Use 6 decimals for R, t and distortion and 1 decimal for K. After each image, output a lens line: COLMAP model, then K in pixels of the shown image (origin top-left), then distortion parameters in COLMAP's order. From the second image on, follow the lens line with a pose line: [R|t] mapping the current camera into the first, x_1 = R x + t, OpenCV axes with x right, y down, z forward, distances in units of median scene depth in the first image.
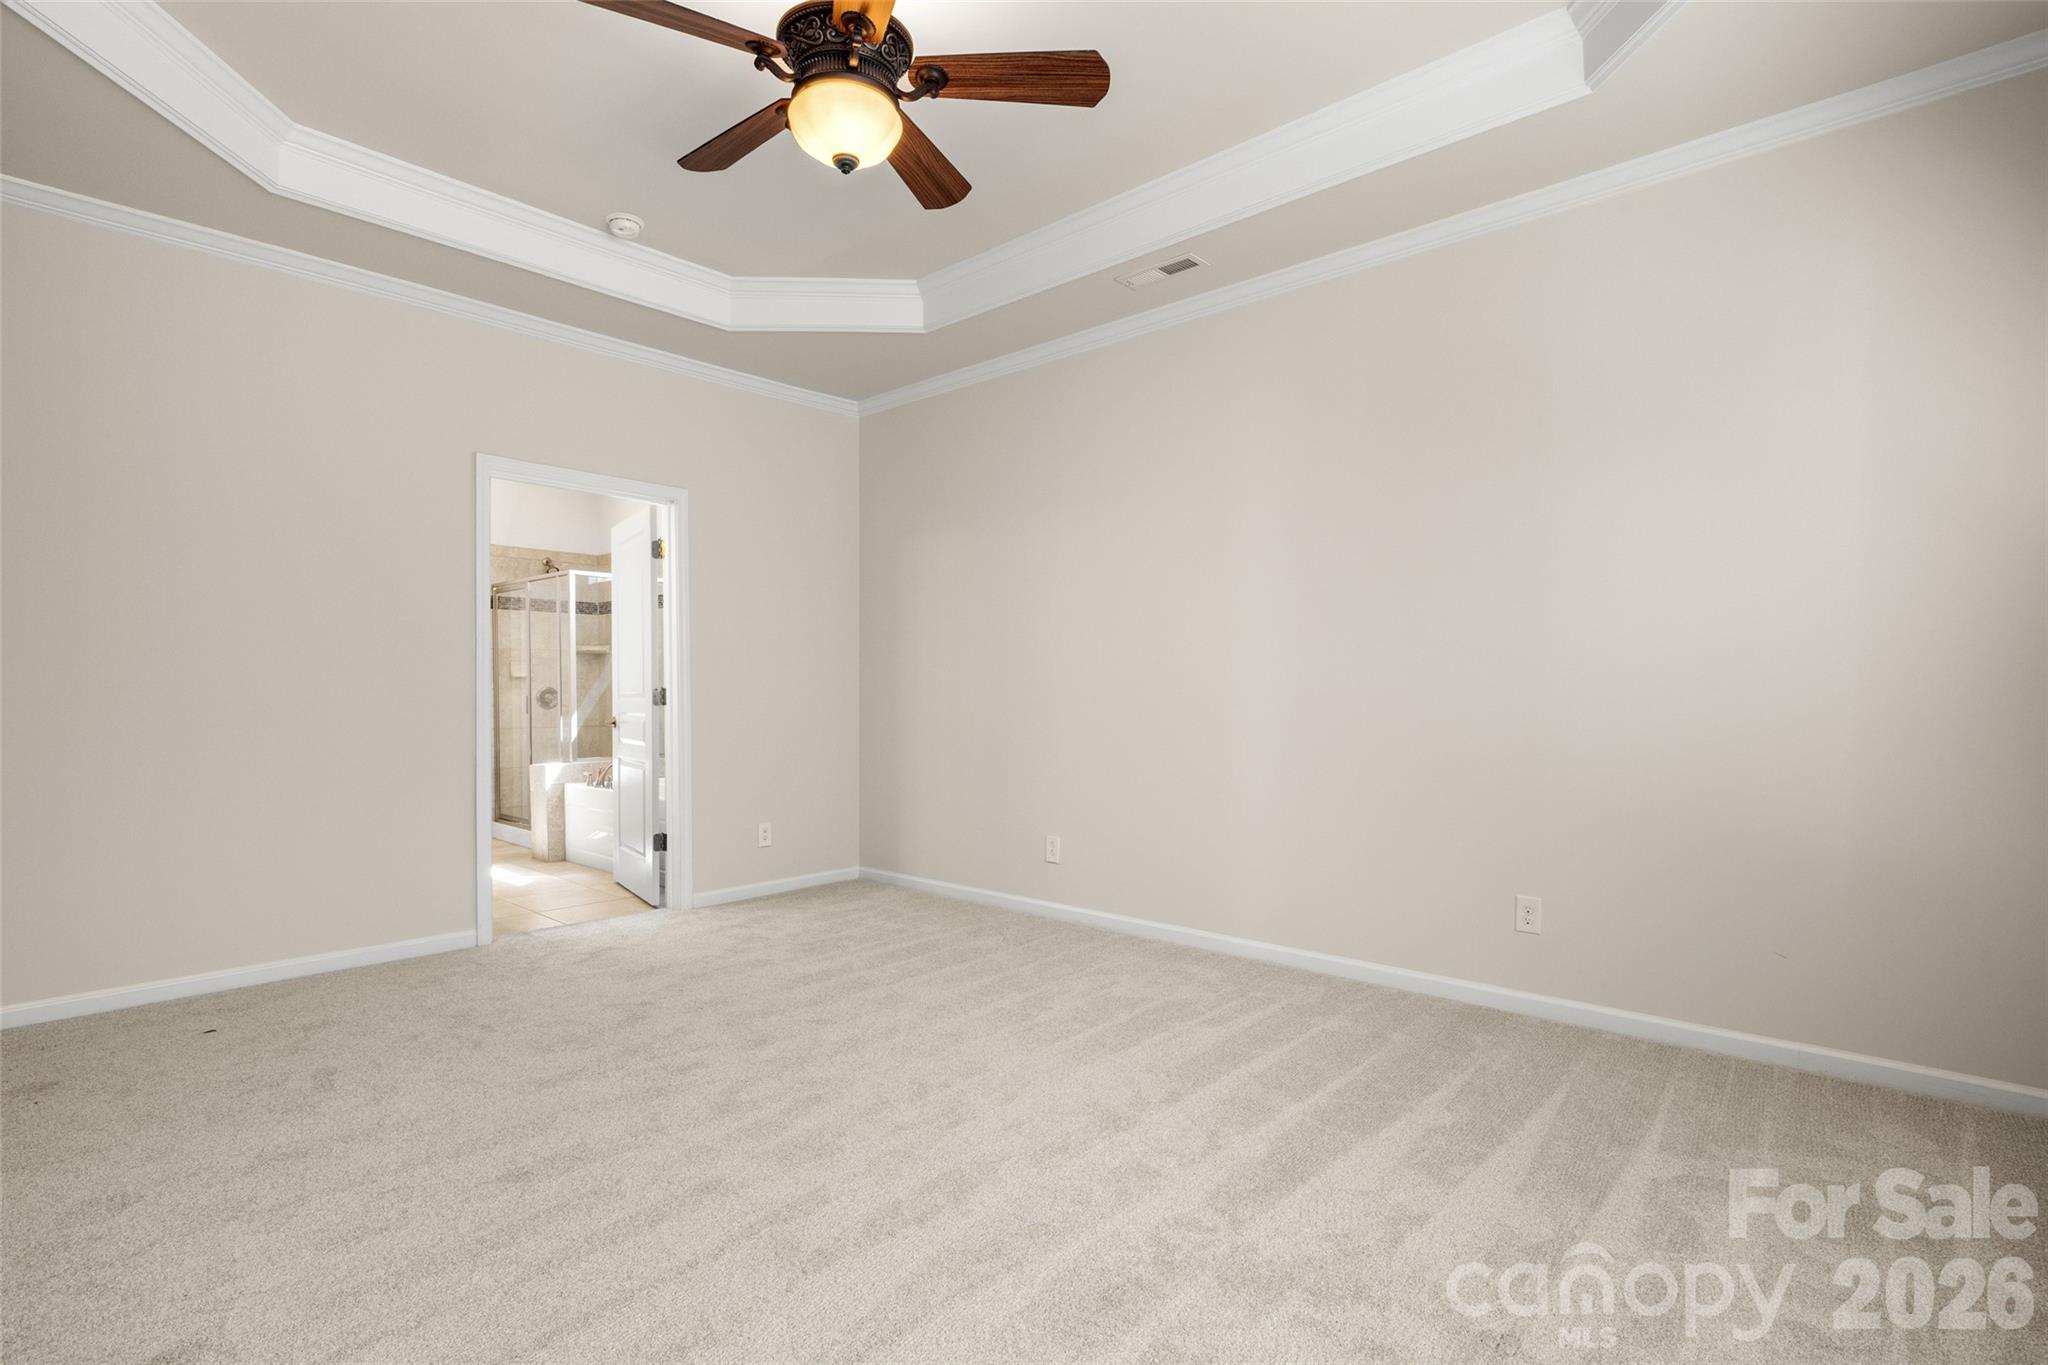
lens RADIAL K [[984.4, 0, 1020.6], [0, 984.4, 699.2], [0, 0, 1]] dist [-0.005137, -0.000441]
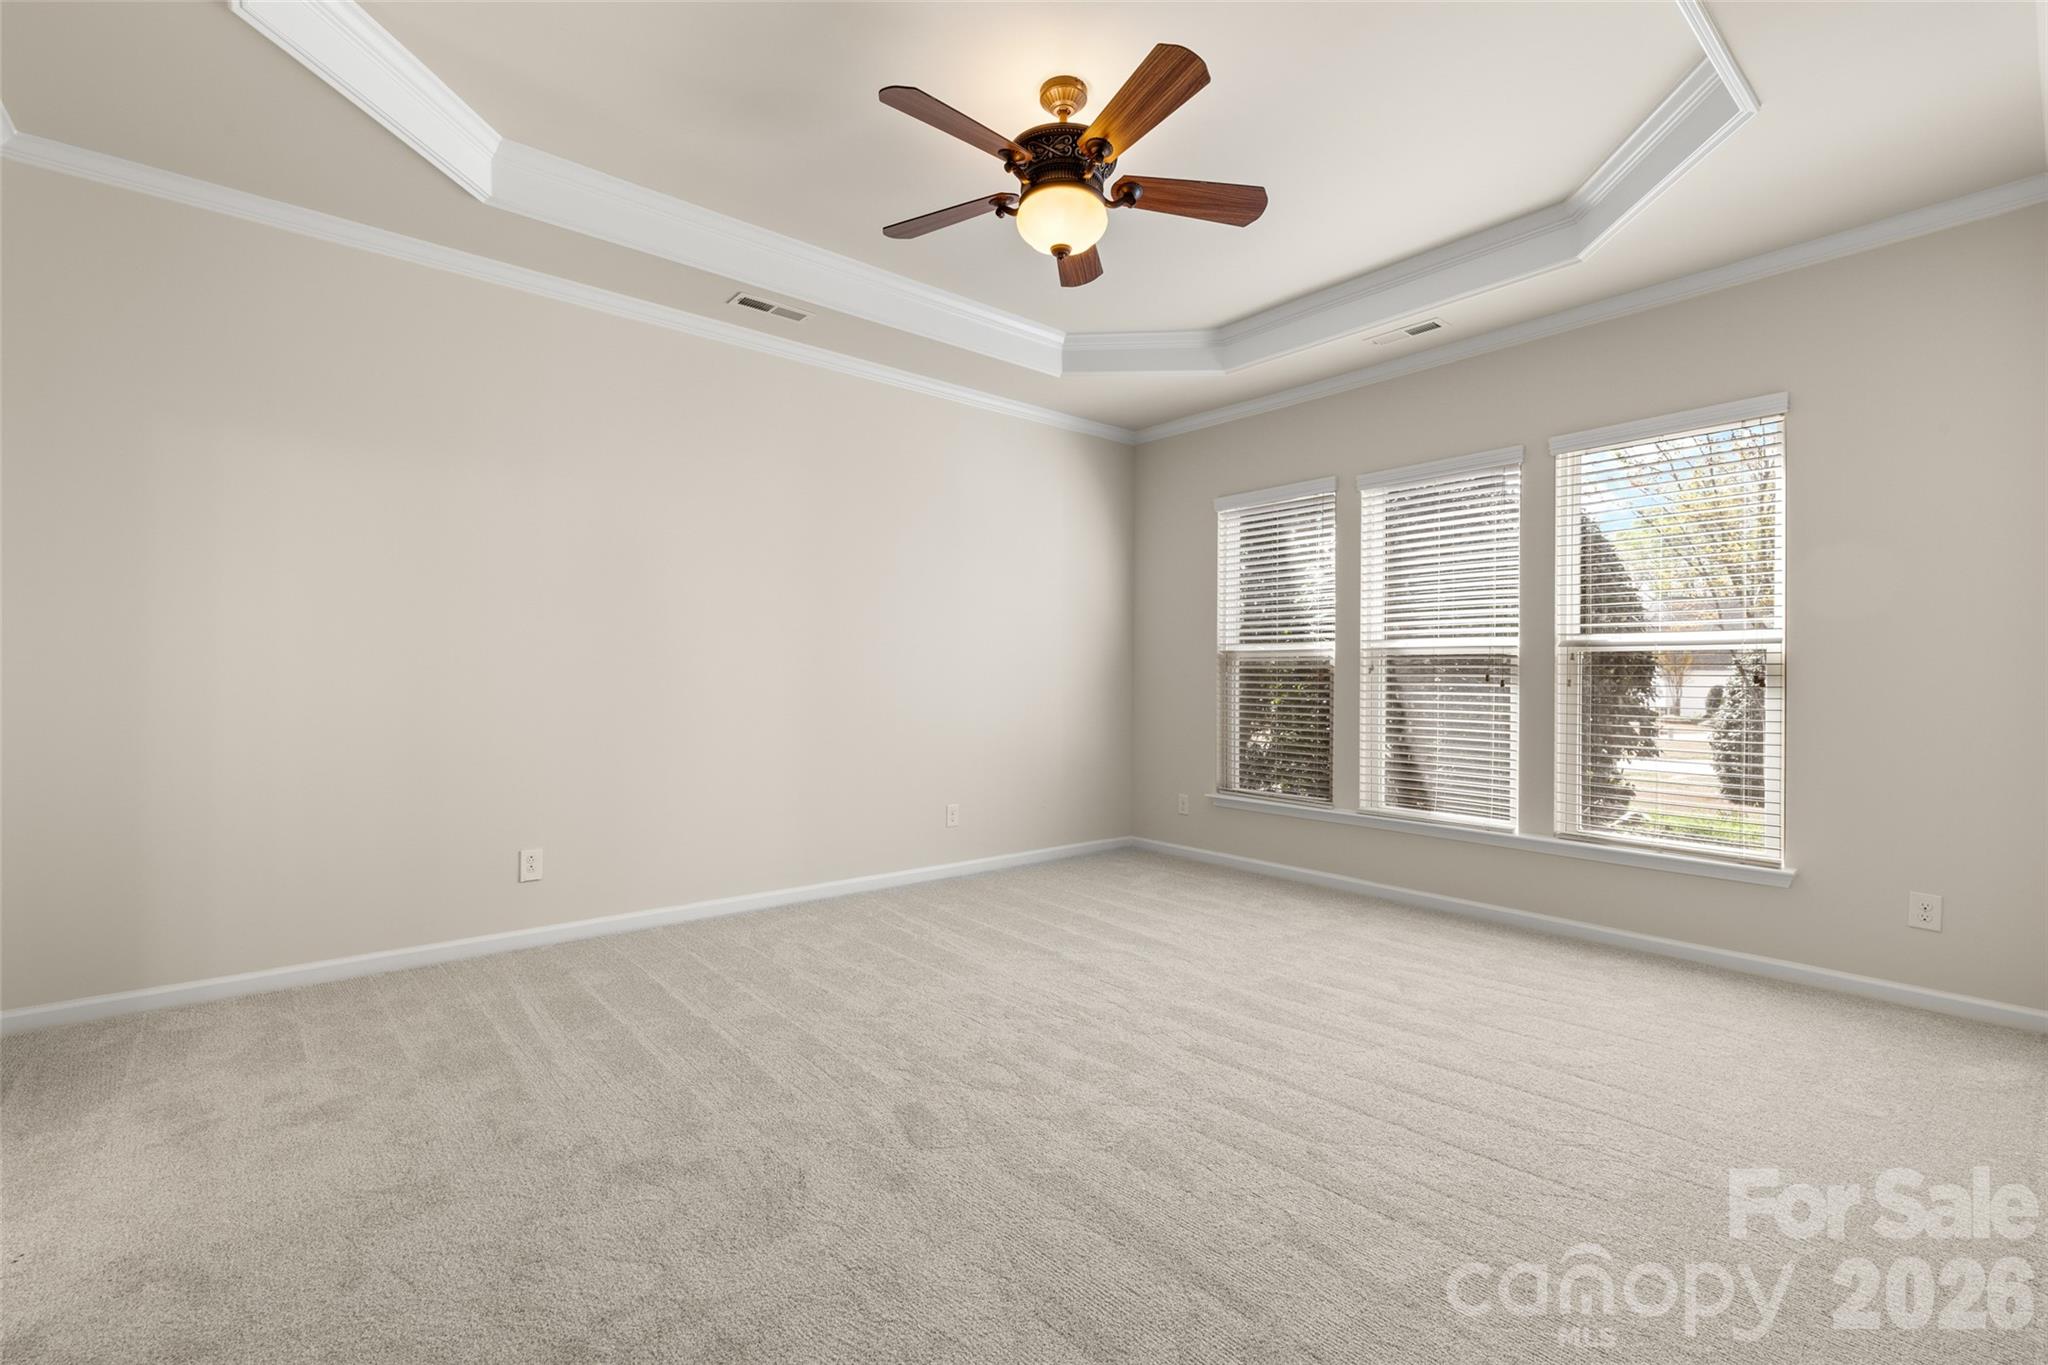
lens RADIAL K [[876.0, 0, 1027.4], [0, 876.0, 667.7], [0, 0, 1]] dist [-0.000684, 0.001356]
pose [[0.136071, 0.012064, 0.990626, -0.996551], [-0.002199, 0.999927, -0.011876, -0.015717], [-0.990697, -0.000563, 0.136087, 0.711596]]
